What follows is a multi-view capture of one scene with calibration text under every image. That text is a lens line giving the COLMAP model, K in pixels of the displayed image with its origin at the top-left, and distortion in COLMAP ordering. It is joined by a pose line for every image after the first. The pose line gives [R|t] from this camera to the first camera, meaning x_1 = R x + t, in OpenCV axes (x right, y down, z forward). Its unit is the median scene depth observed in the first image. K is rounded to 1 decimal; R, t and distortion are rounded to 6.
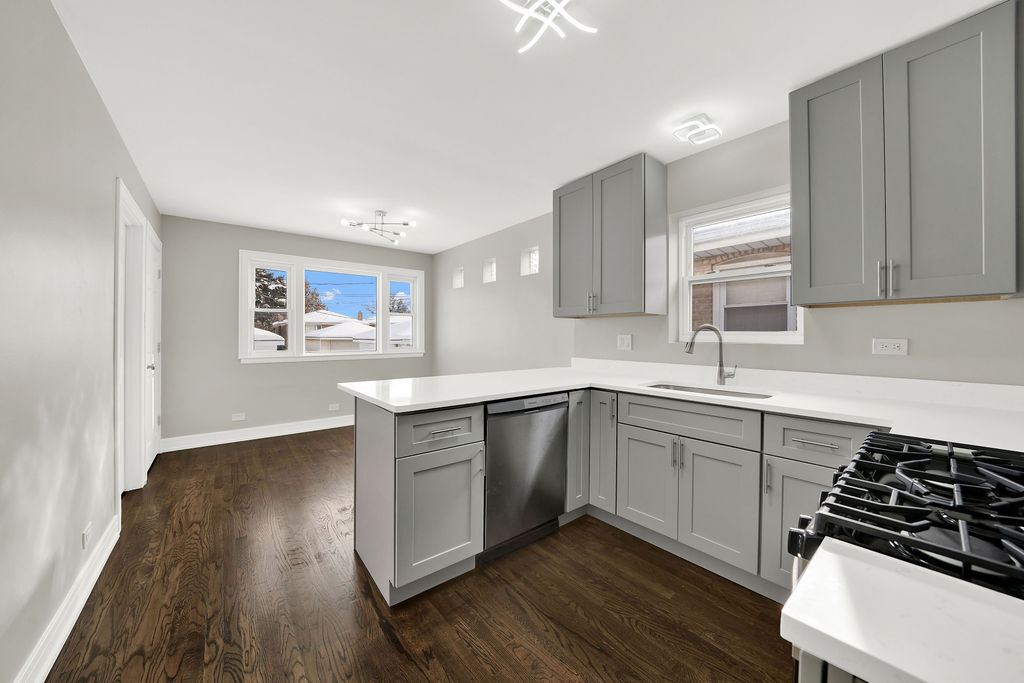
lens RADIAL K [[353.4, 0, 496.1], [0, 353.4, 332.4], [0, 0, 1]] dist [-0.002046, -0.000343]
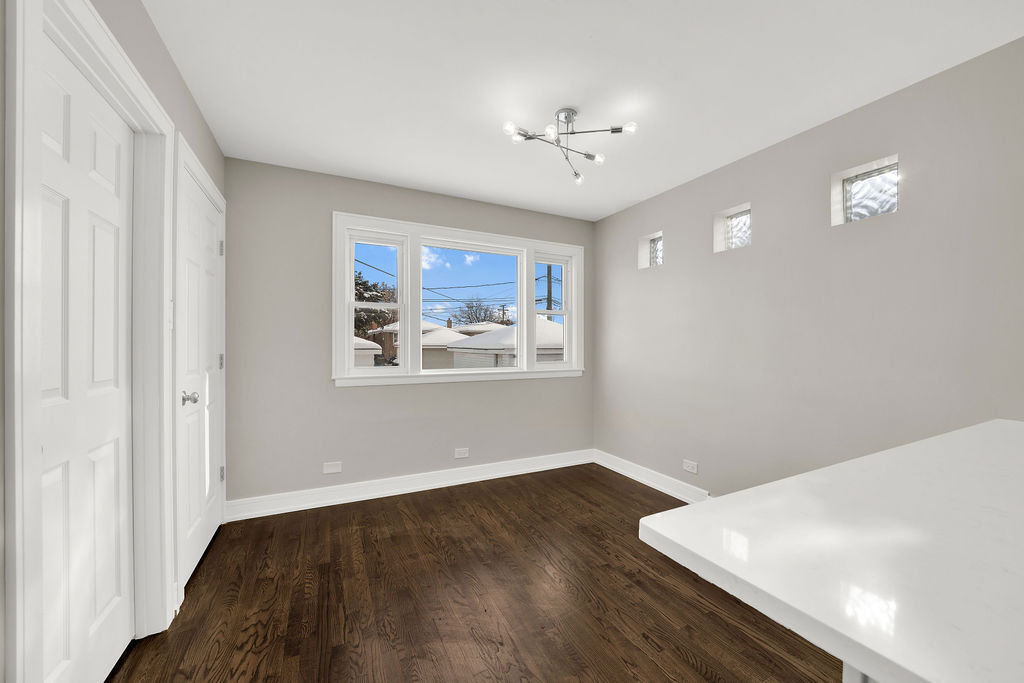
lens RADIAL K [[380.4, 0, 513.1], [0, 380.4, 344.4], [0, 0, 1]] dist [-0.000743, 0.000204]
pose [[0.980537, 0.004022, -0.196293, -0.267084], [-0.002190, 0.999952, 0.009551, 0.003569], [0.196322, -0.008935, 0.980499, 0.381012]]
